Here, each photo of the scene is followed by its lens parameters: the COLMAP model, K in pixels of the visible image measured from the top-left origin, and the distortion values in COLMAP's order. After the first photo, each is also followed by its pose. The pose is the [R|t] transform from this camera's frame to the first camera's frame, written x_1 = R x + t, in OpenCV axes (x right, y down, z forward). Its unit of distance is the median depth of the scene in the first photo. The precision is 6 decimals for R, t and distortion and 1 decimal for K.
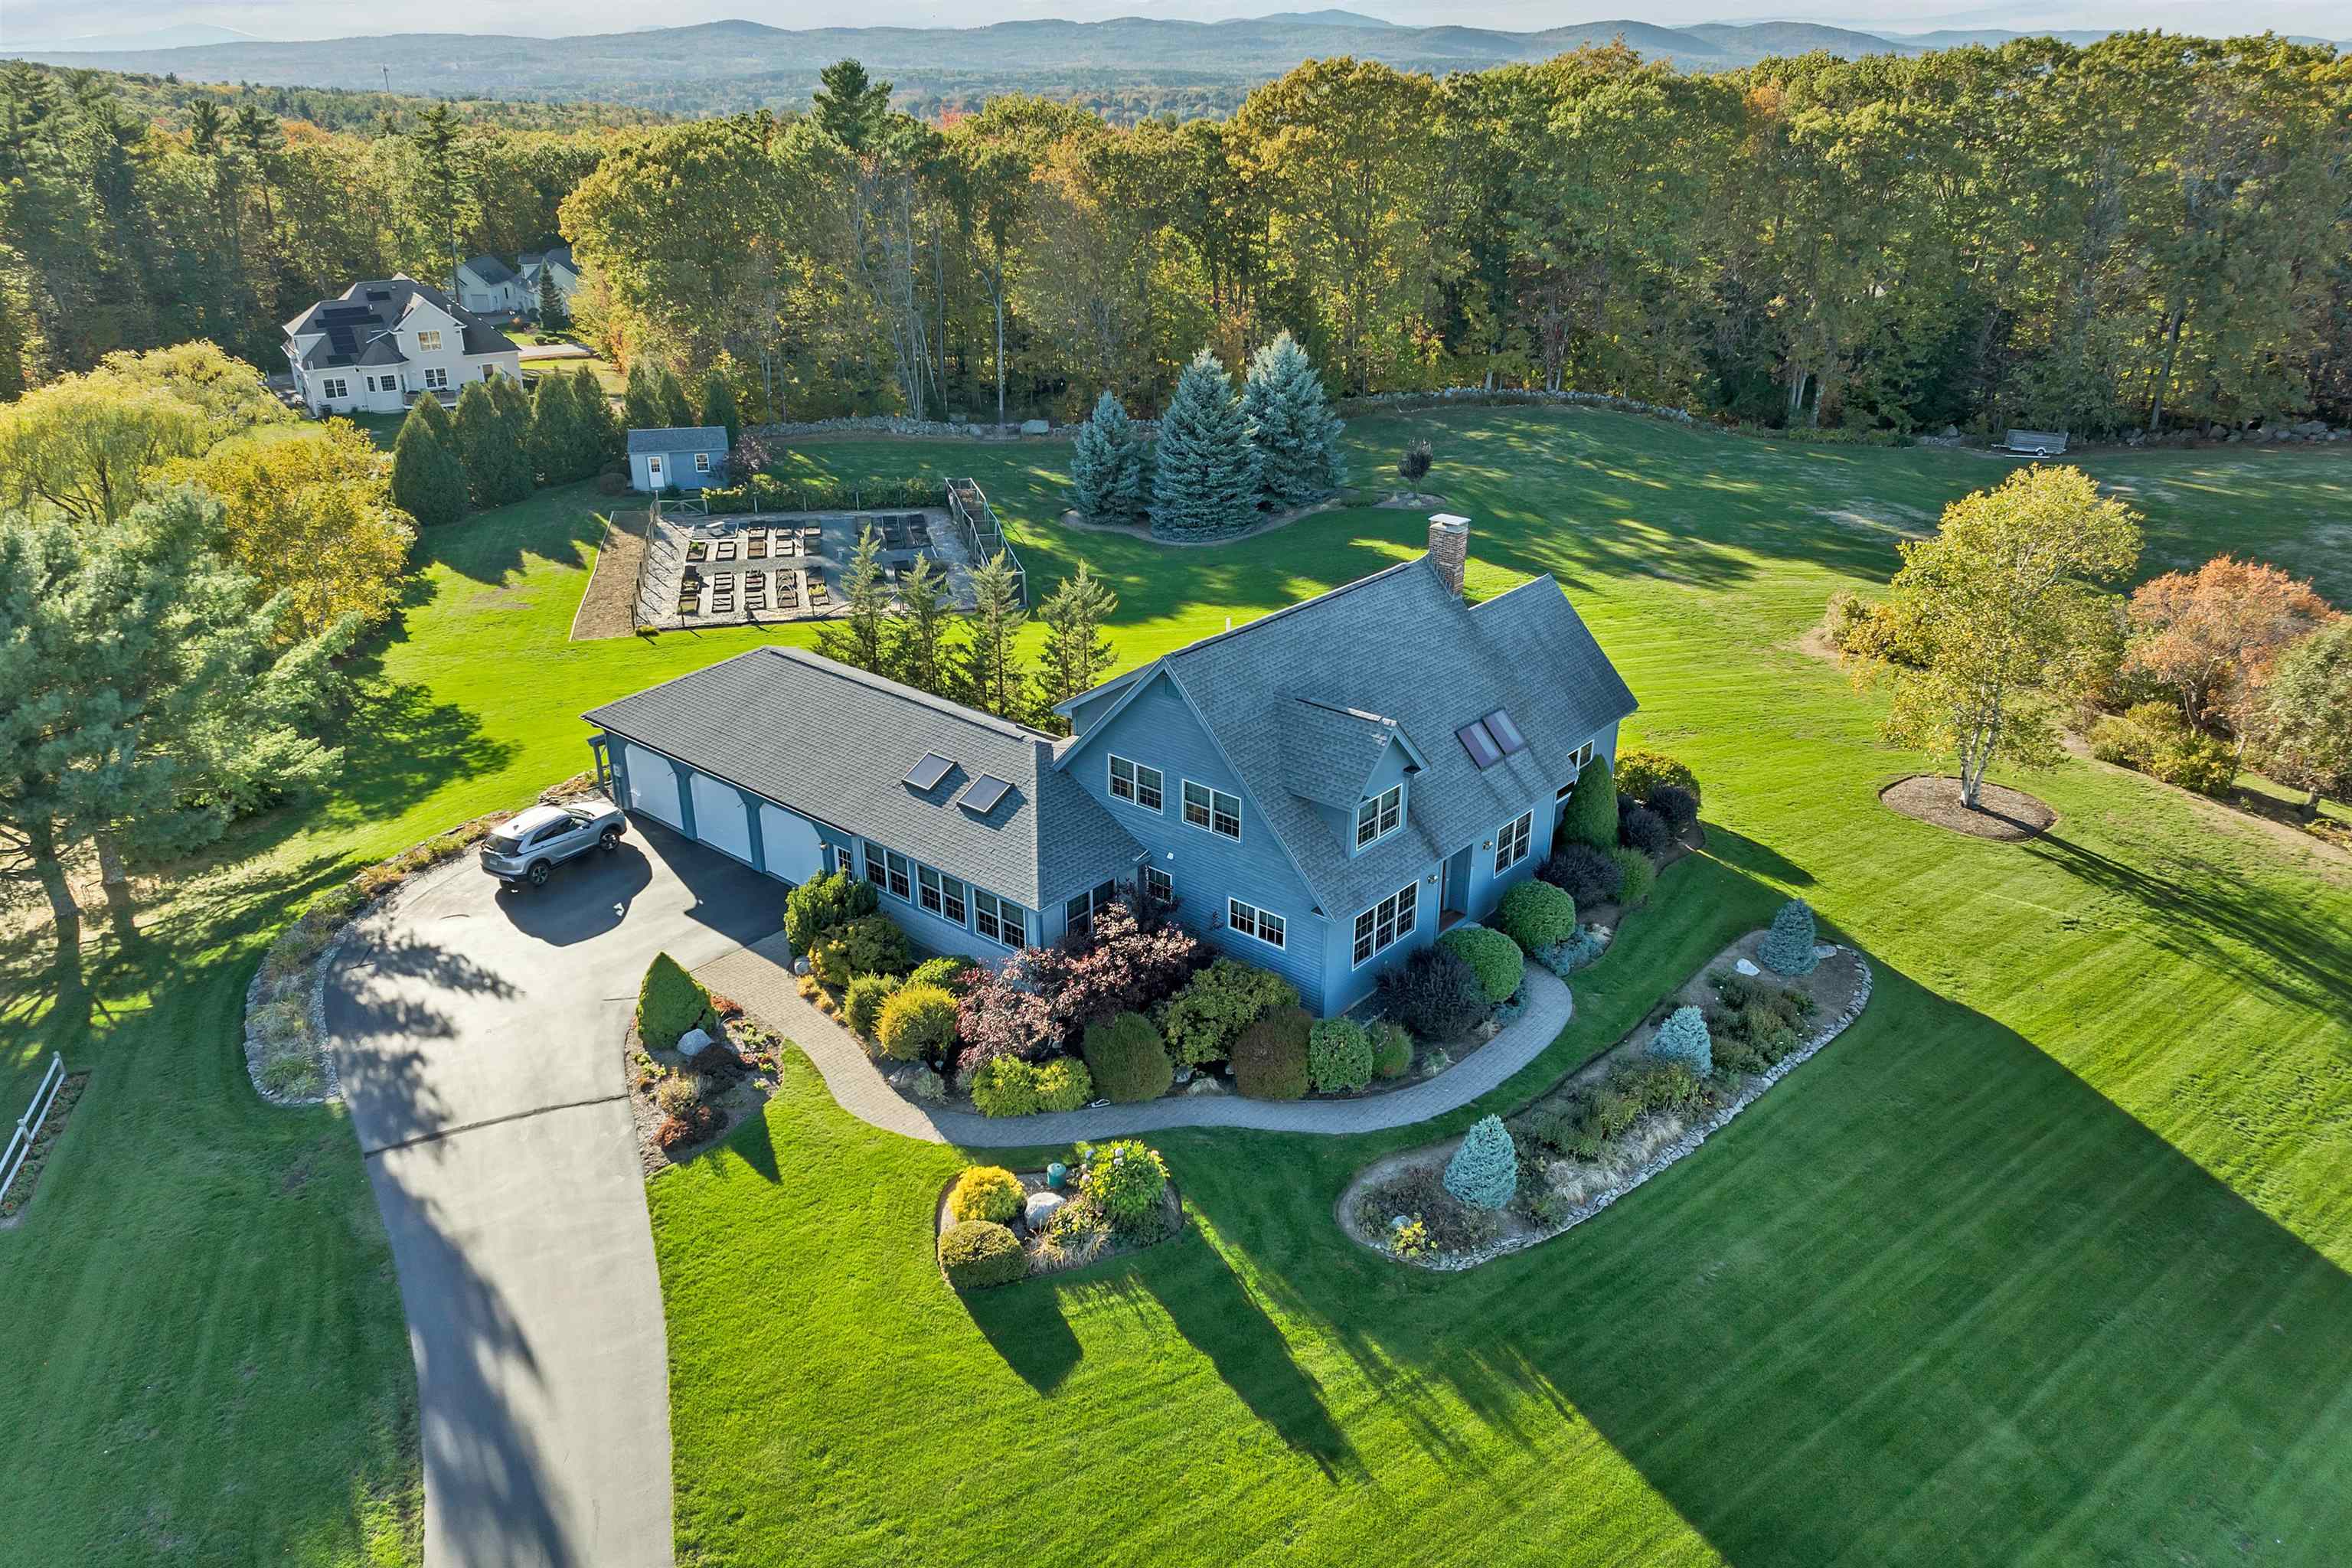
lens RADIAL K [[1744.9, 0, 1176.0], [0, 1744.9, 784.0], [0, 0, 1]] dist [-0.029101, -0.002571]
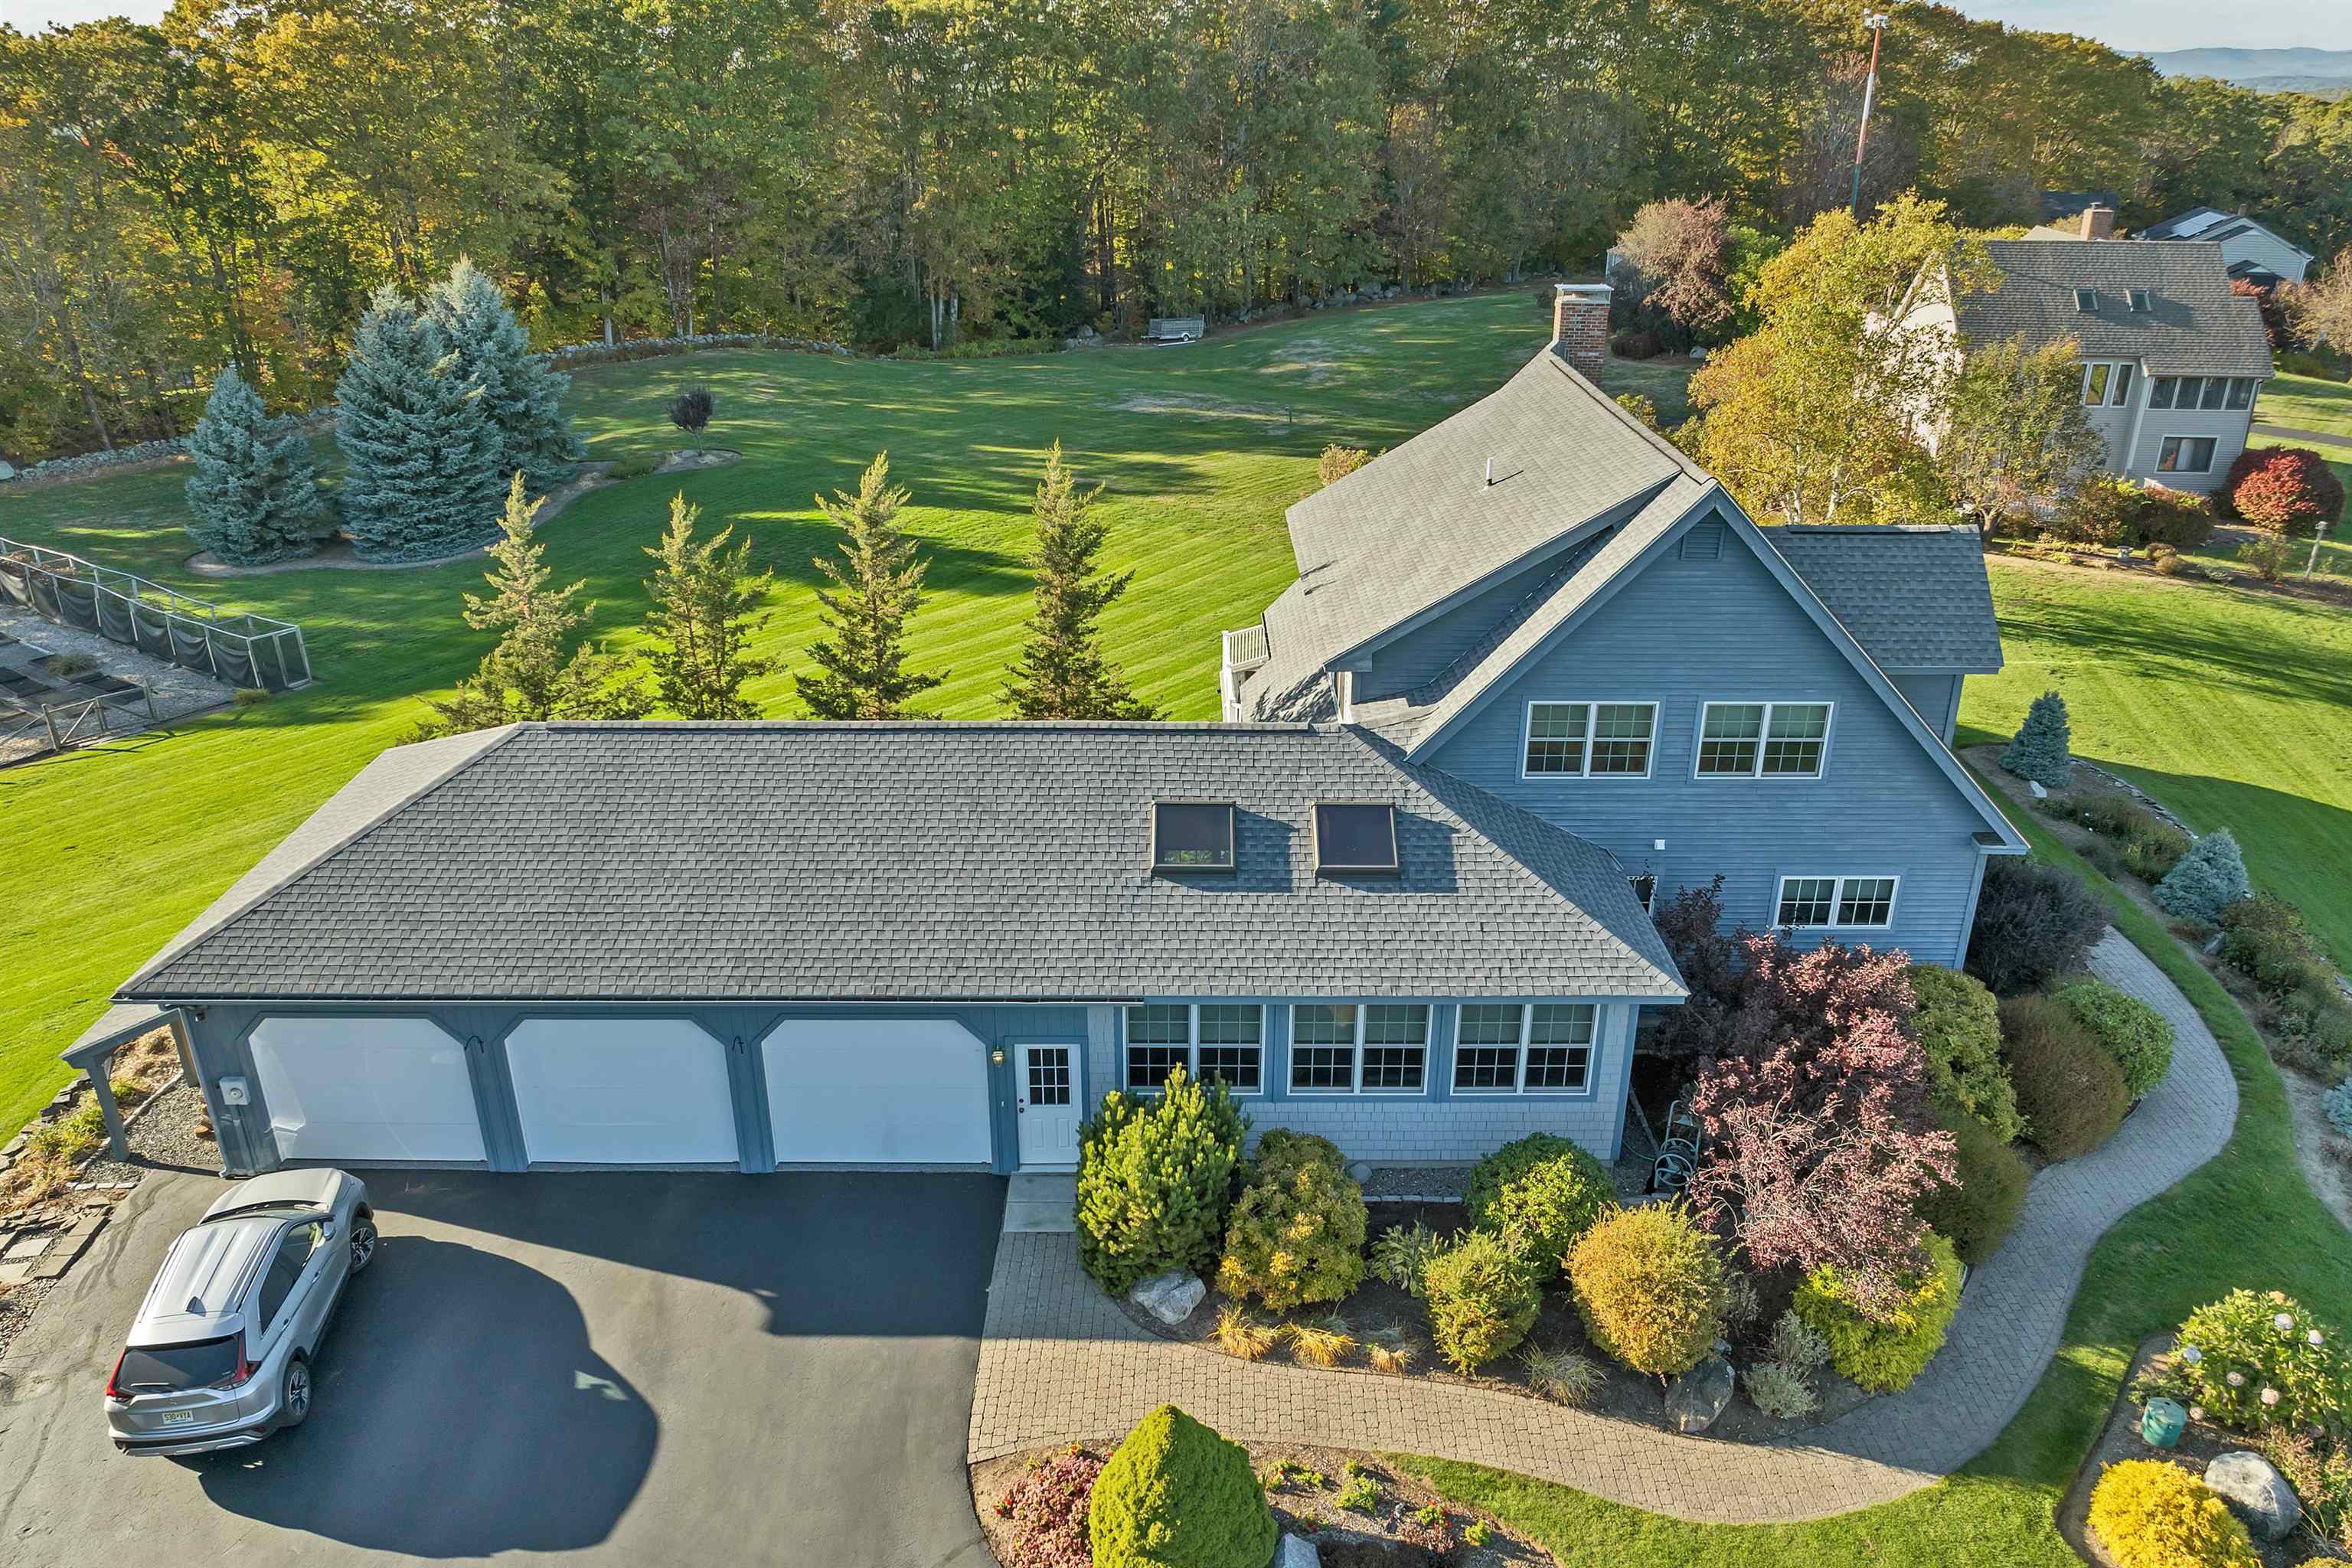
lens RADIAL K [[1714.4, 0, 1181.6], [0, 1714.4, 816.5], [0, 0, 1]] dist [-0.037750, 0.005608]
pose [[0.756293, -0.266385, 0.597544, -0.485653], [0.259948, 0.960515, 0.099189, -0.069079], [-0.600373, 0.080315, 0.795677, 0.675435]]
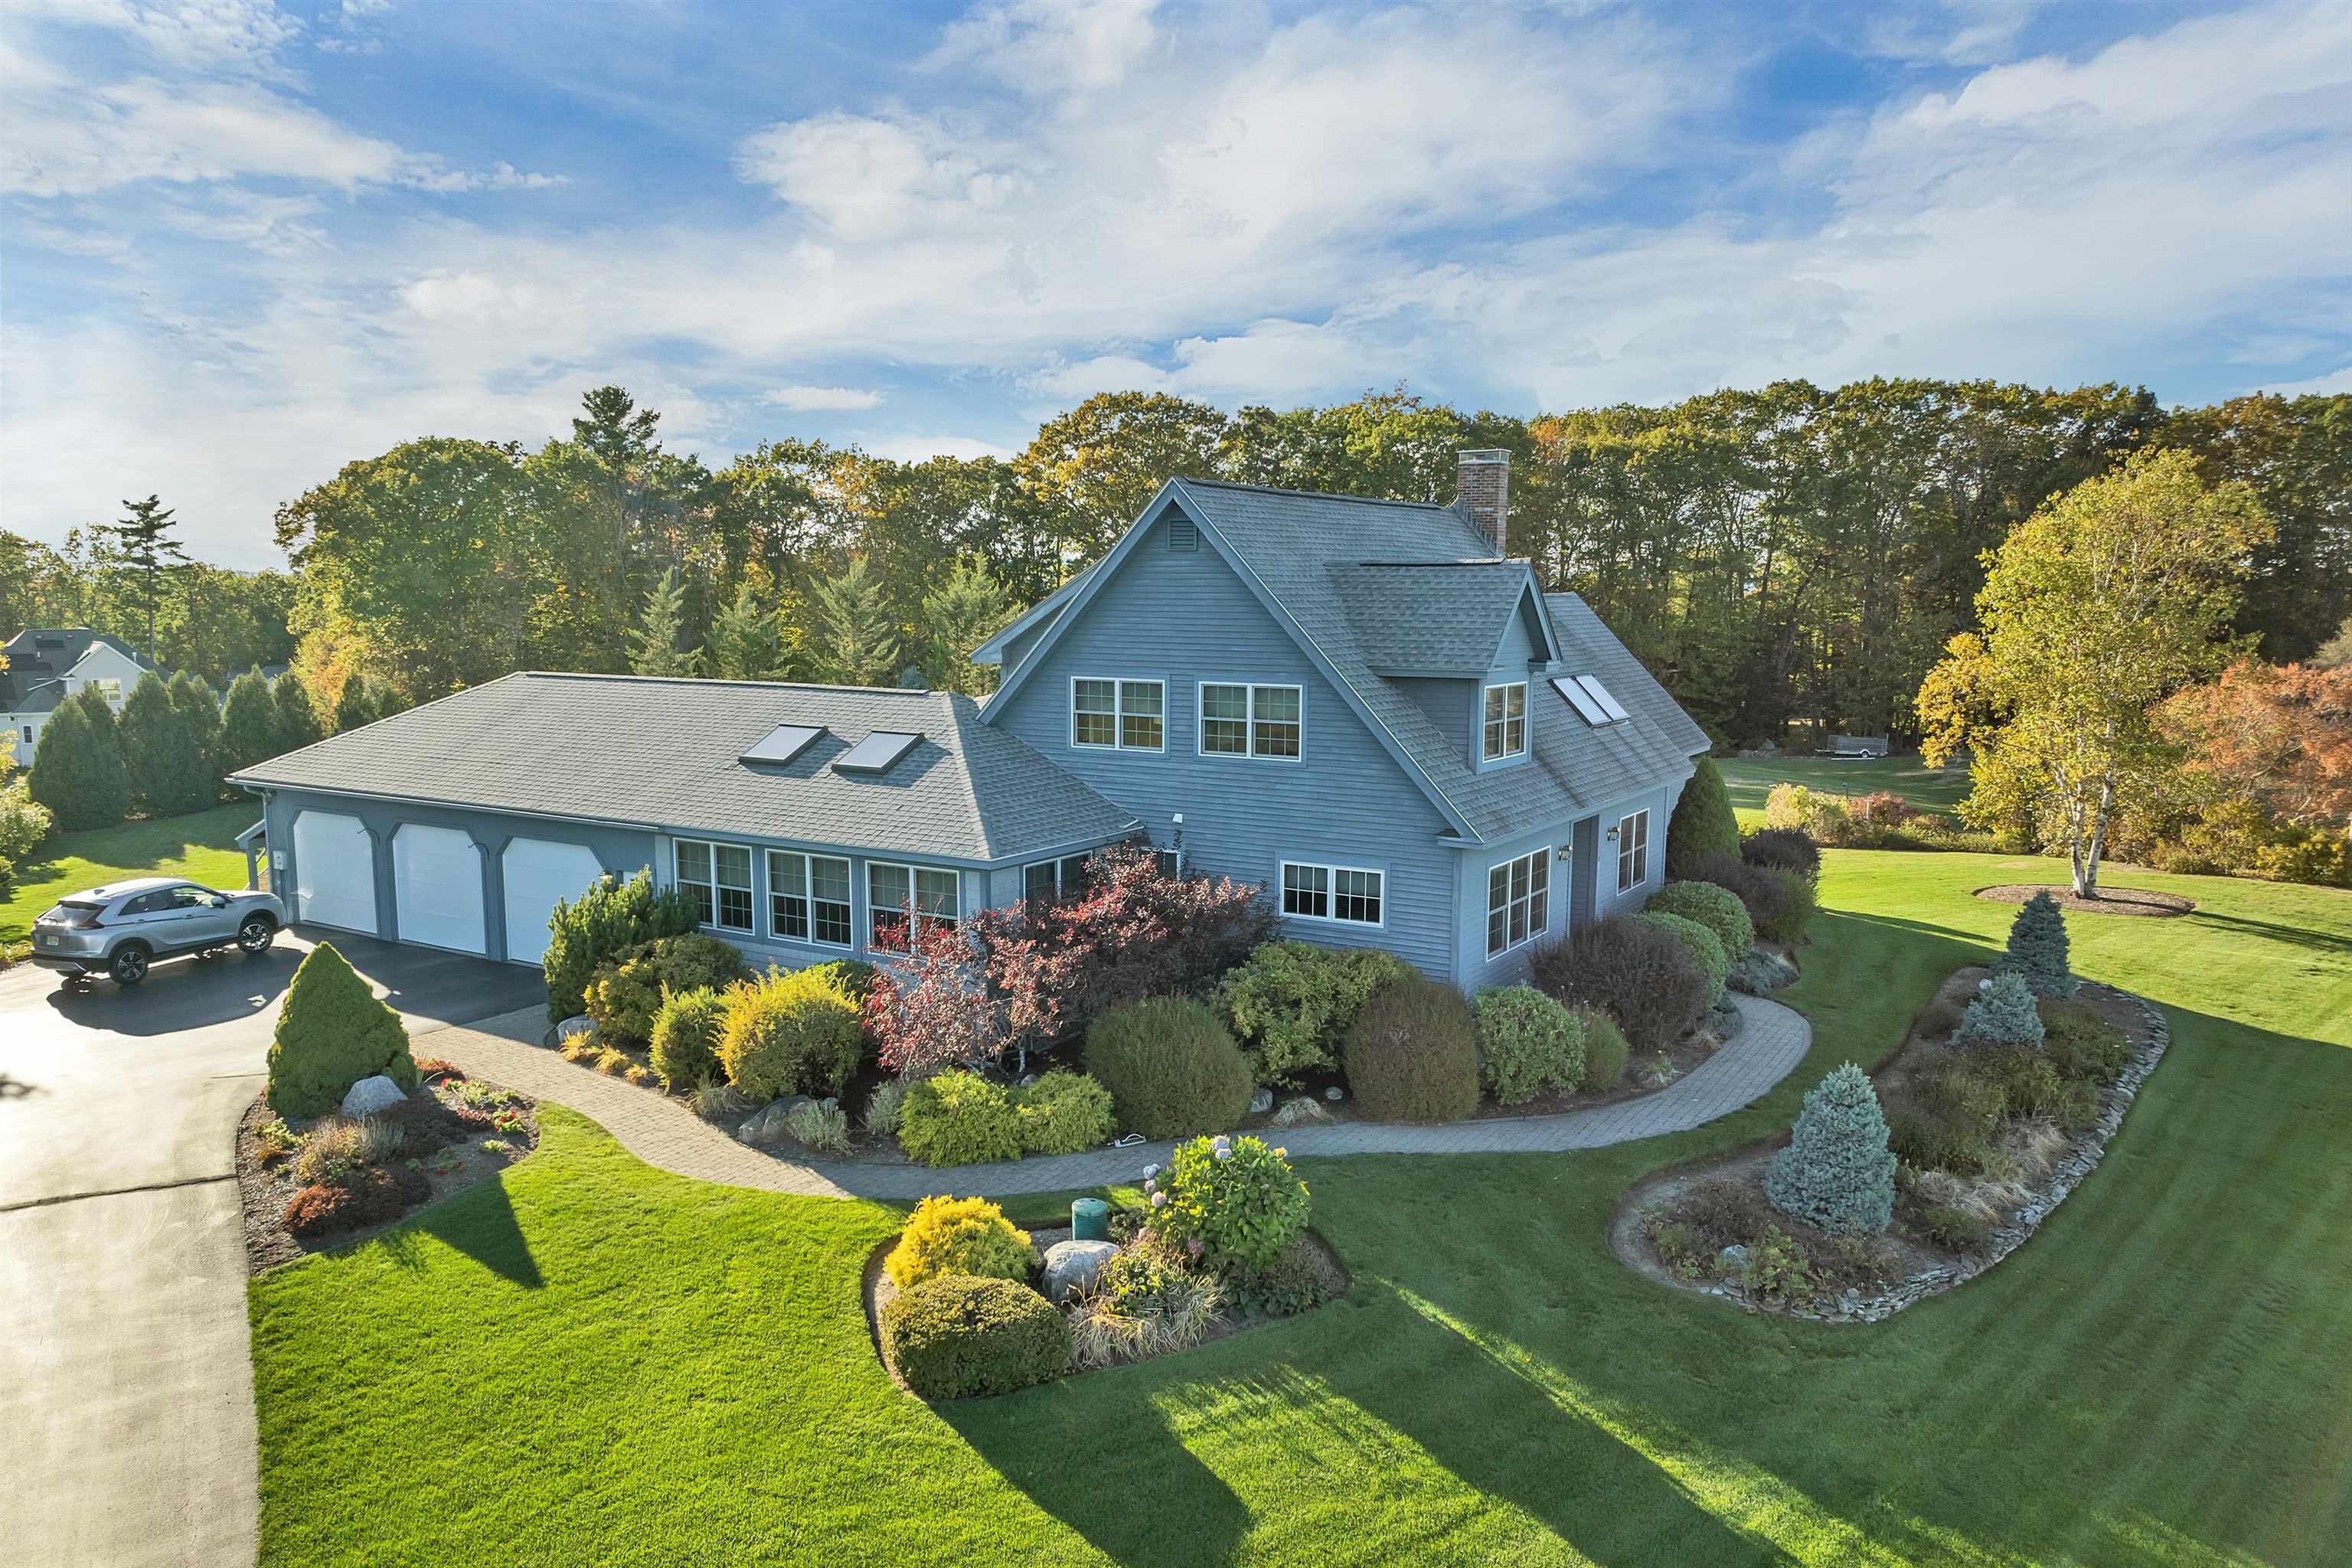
lens RADIAL K [[1714.4, 0, 1181.6], [0, 1714.4, 816.5], [0, 0, 1]] dist [-0.037750, 0.005608]
pose [[0.987101, -0.016586, 0.159237, -0.107360], [0.058935, 0.962419, -0.265096, 0.218378], [-0.148856, 0.271061, 0.950983, 0.422331]]
